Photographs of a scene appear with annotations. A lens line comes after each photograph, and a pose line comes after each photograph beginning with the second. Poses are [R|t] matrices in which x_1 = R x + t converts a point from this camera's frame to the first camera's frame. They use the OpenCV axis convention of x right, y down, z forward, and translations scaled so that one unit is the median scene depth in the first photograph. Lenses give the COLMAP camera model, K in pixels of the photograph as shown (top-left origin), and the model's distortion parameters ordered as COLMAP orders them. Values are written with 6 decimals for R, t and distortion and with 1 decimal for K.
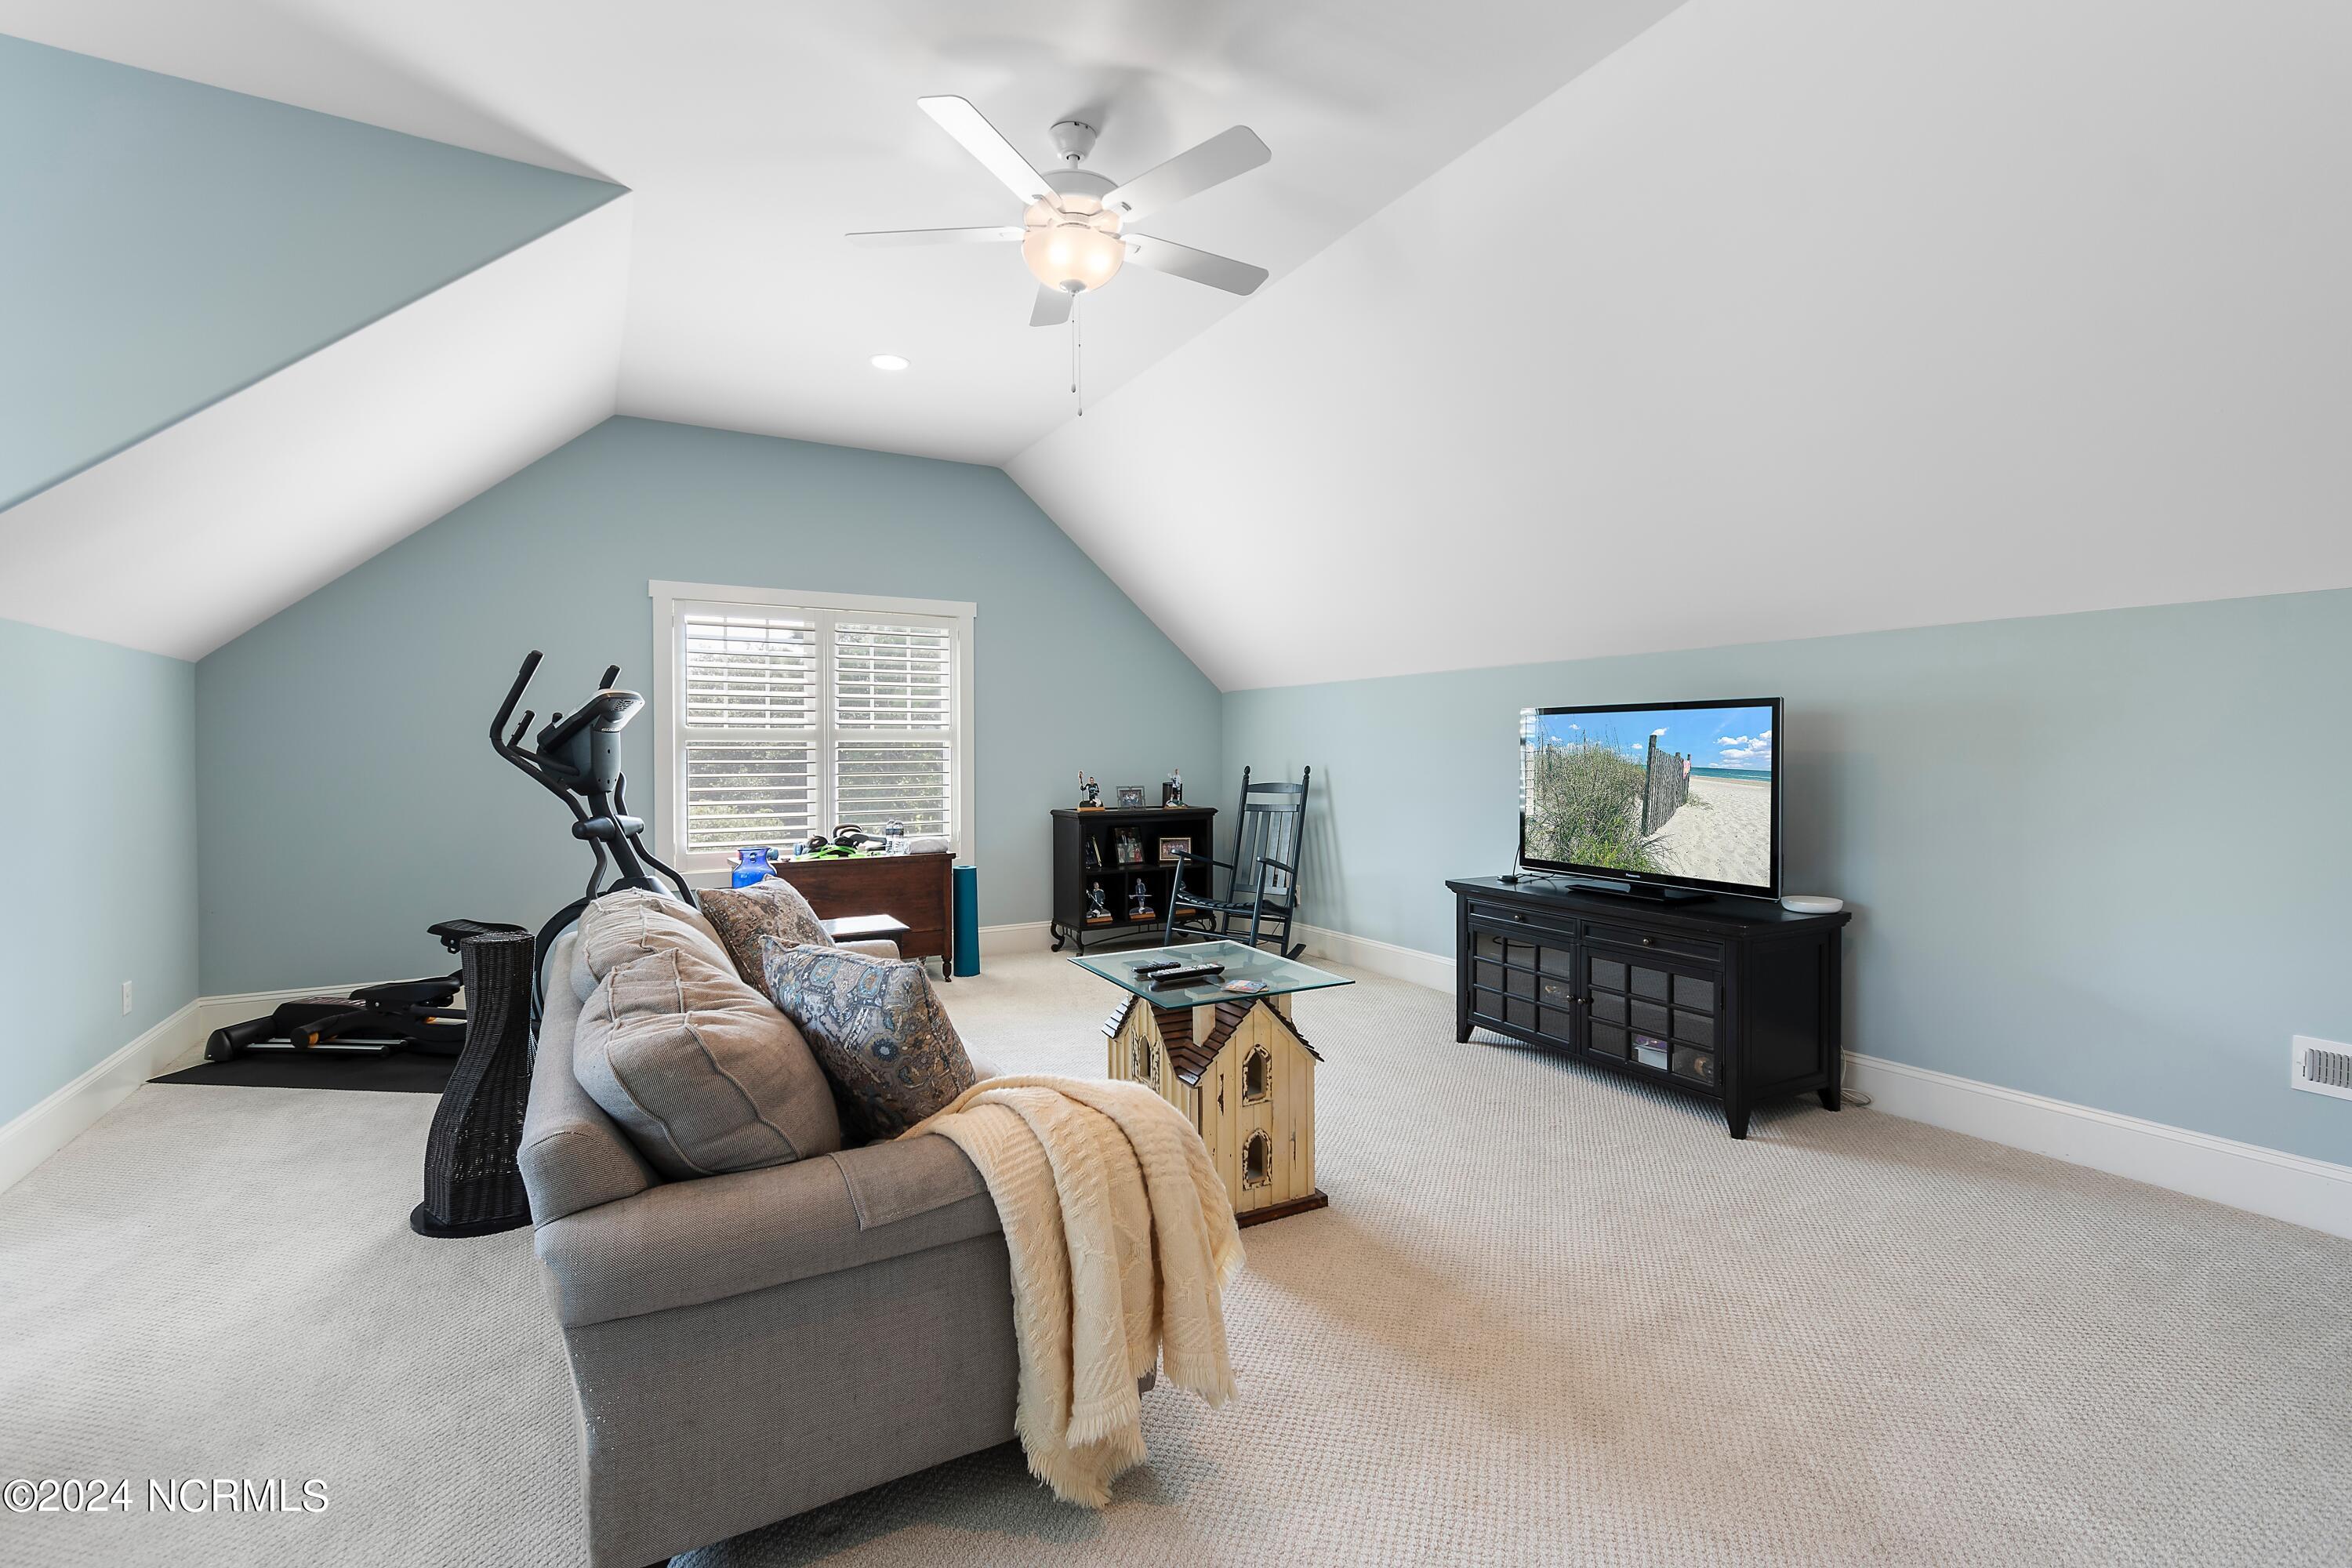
lens RADIAL K [[1054.4, 0, 1170.7], [0, 1054.4, 755.0], [0, 0, 1]] dist [0.000346, 0.007353]
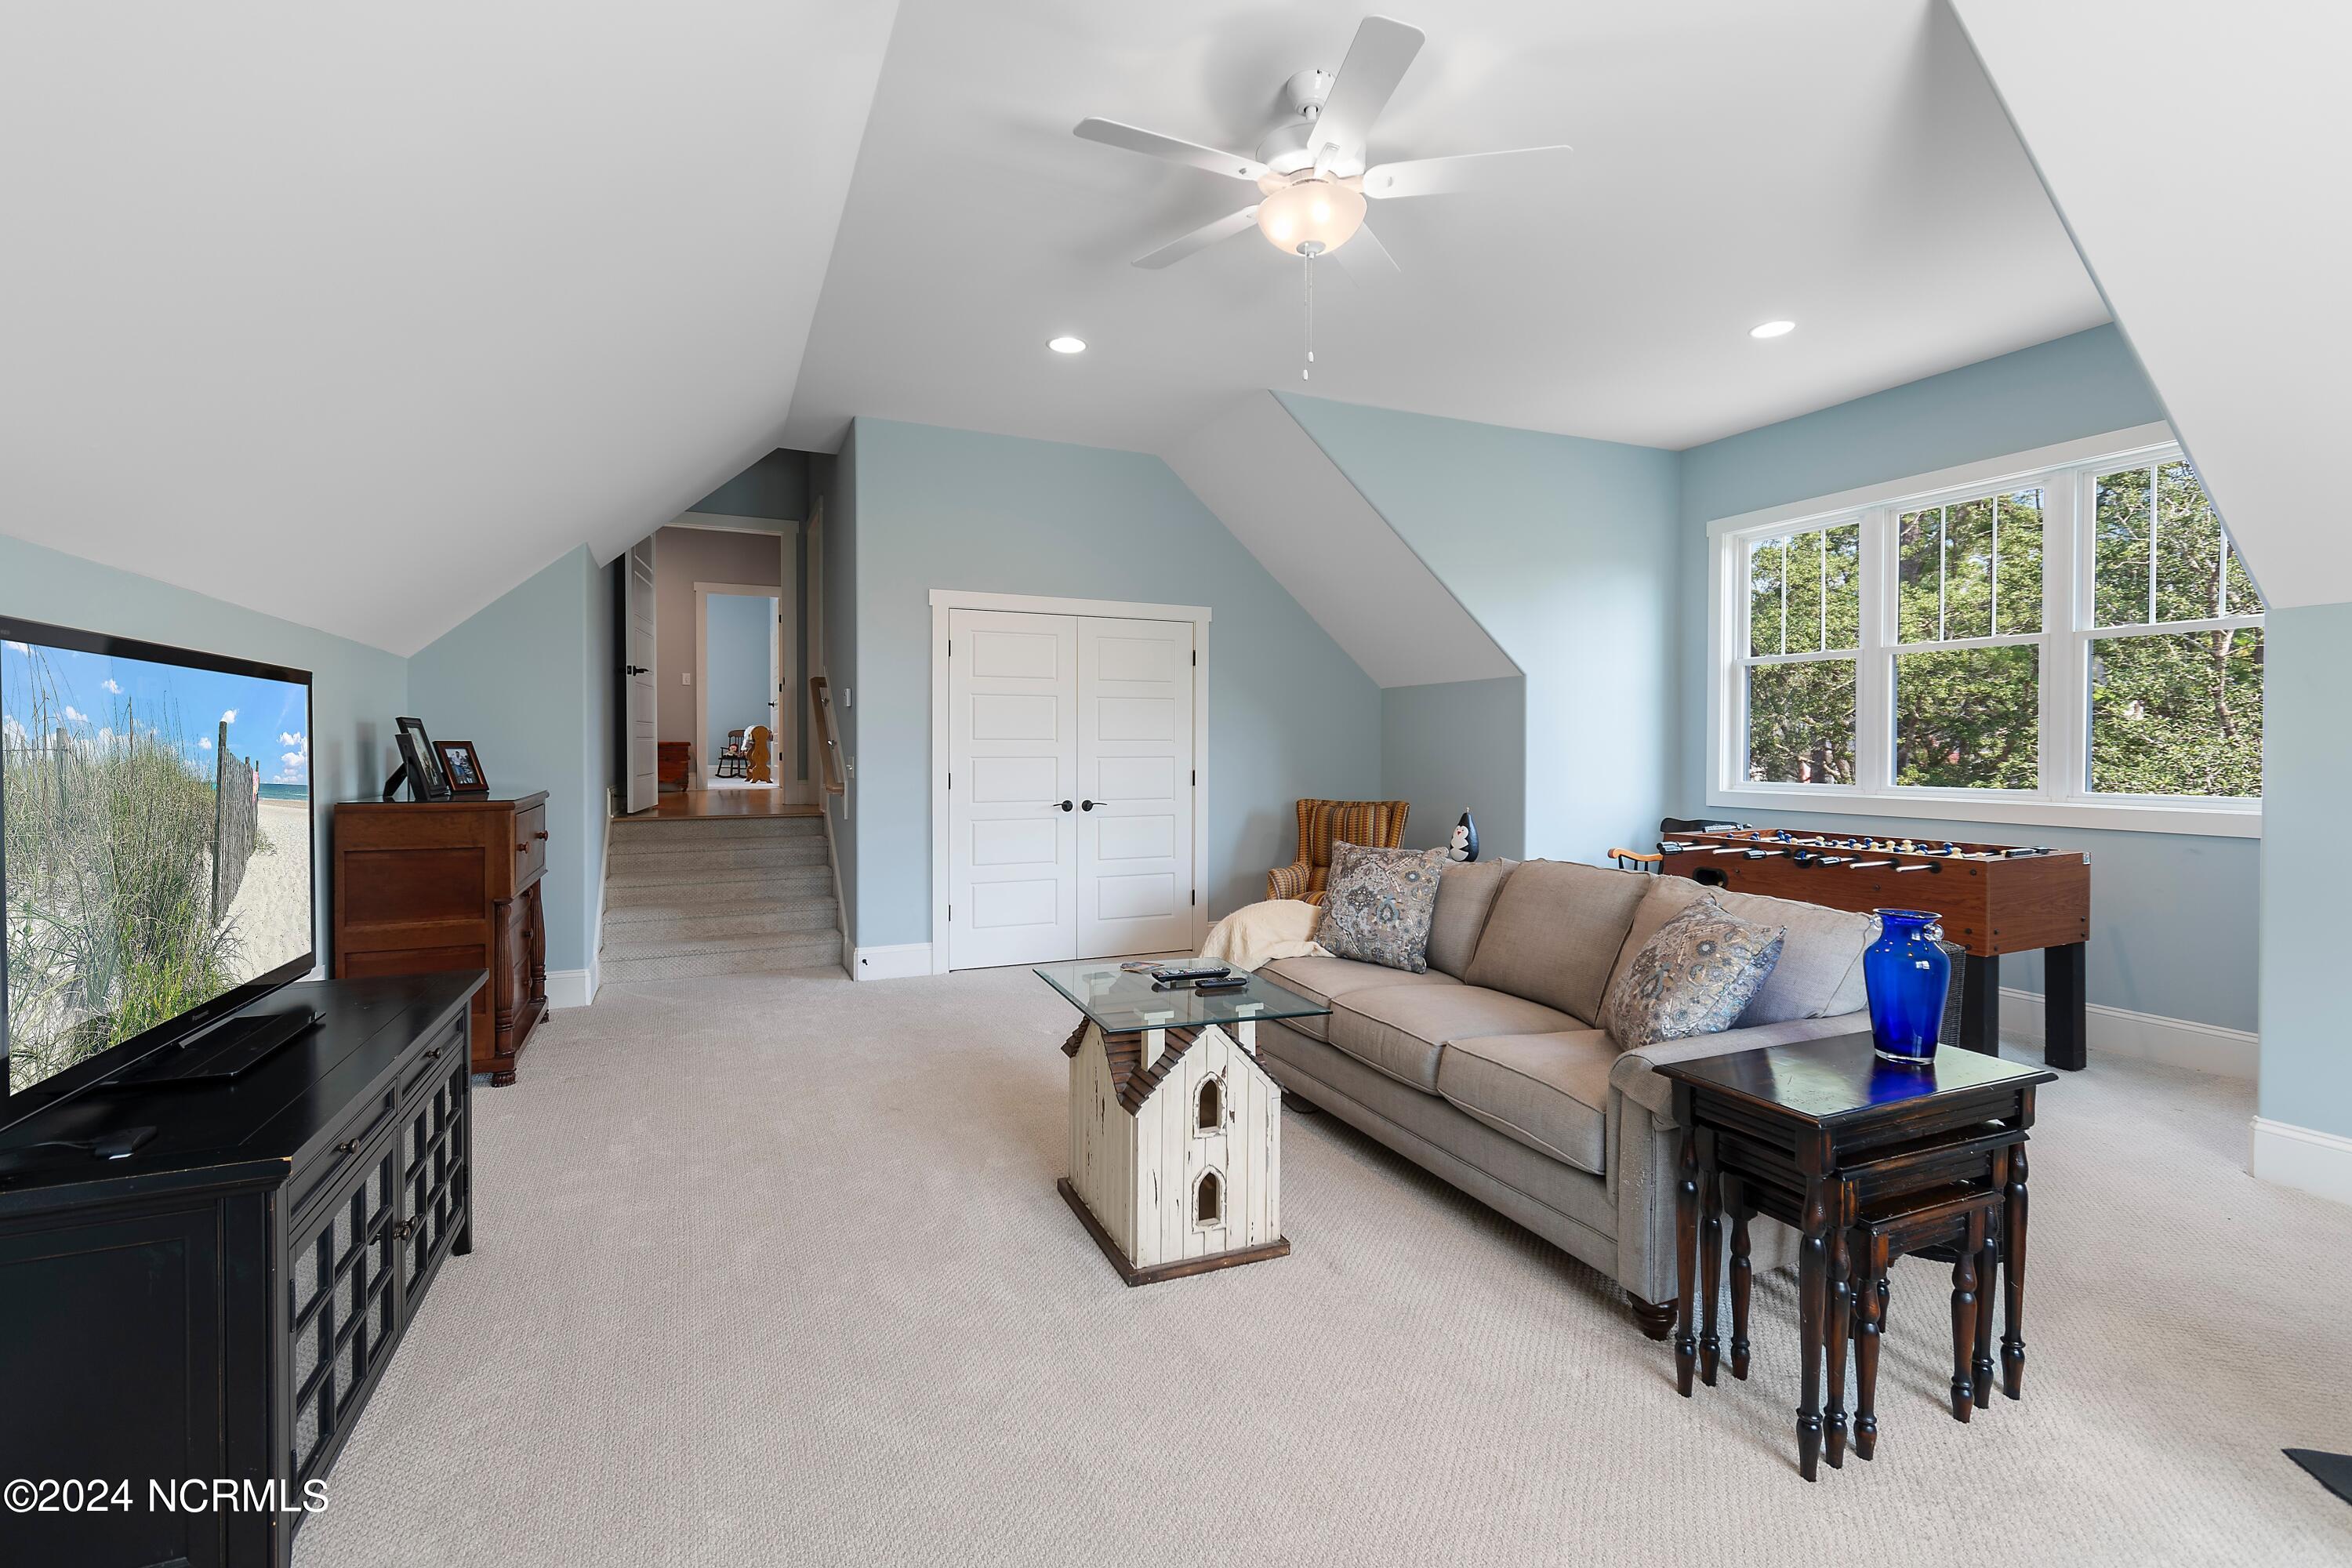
lens RADIAL K [[1054.4, 0, 1170.7], [0, 1054.4, 755.0], [0, 0, 1]] dist [0.000346, 0.007353]
pose [[-0.993535, 0.003536, 0.113468, -0.042272], [0.005028, 0.999905, 0.012870, -0.005501], [-0.113411, 0.013357, -0.993458, 1.017985]]
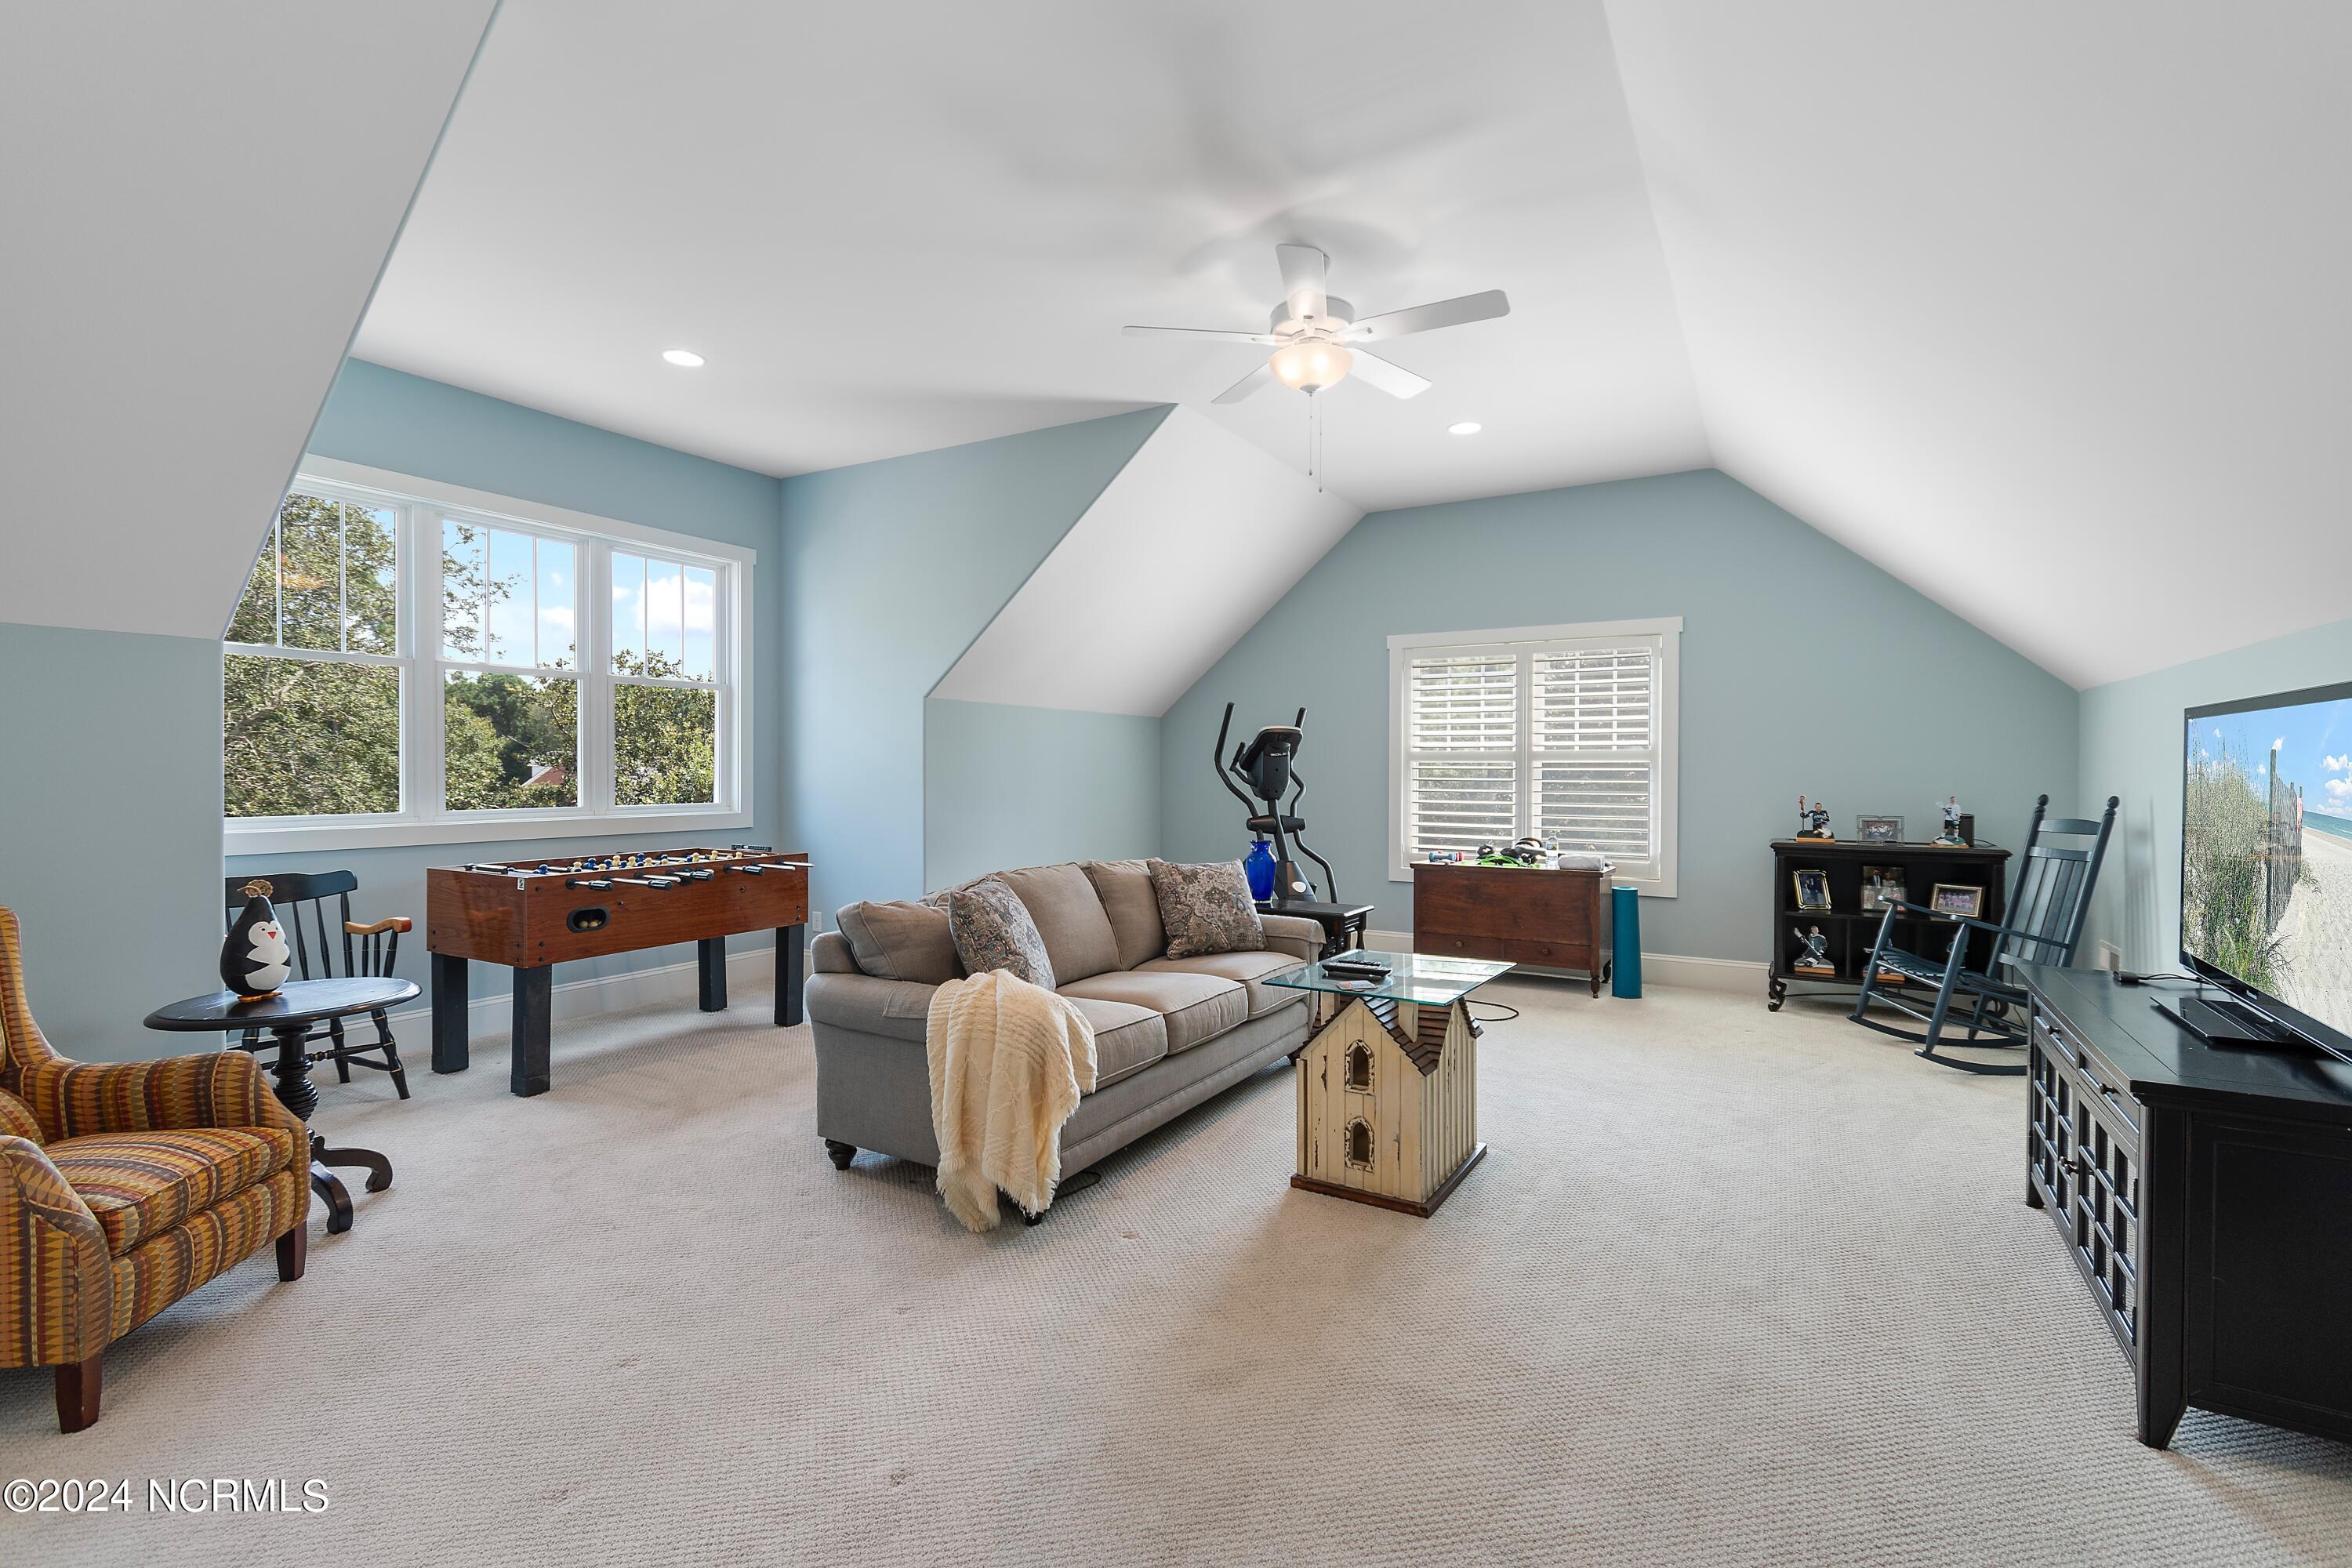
lens RADIAL K [[1054.4, 0, 1170.7], [0, 1054.4, 755.0], [0, 0, 1]] dist [0.000346, 0.007353]
pose [[0.488984, -0.006359, -0.872270, 0.464887], [-0.008383, 0.999893, -0.011989, -0.003543], [0.872253, 0.013175, 0.488878, 0.140719]]
